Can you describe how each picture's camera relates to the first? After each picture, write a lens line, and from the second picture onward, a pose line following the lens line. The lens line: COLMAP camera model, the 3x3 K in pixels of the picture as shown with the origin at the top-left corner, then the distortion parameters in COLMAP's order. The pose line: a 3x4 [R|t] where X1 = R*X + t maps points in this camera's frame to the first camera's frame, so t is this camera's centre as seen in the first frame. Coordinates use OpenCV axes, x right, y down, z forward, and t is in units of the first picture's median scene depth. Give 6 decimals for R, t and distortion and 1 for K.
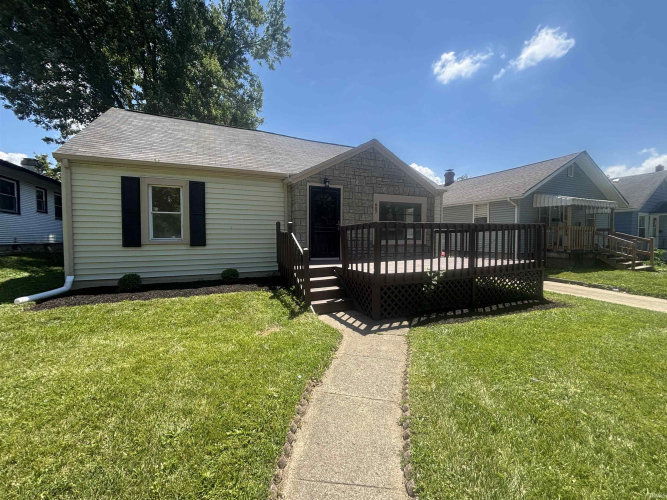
lens RADIAL K [[269.1, 0, 333.3], [0, 269.1, 246.8], [0, 0, 1]] dist [0.008219, -0.000322]
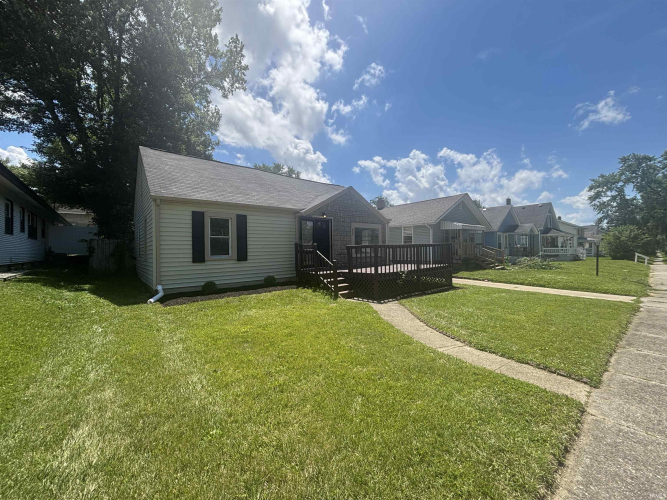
lens RADIAL K [[269.1, 0, 333.3], [0, 269.1, 249.3], [0, 0, 1]] dist [0.008219, -0.000322]
pose [[0.959929, -0.013749, 0.279906, -0.436705], [0.024578, 0.999078, -0.035214, -0.002421], [-0.279163, 0.040682, 0.959381, -0.453140]]
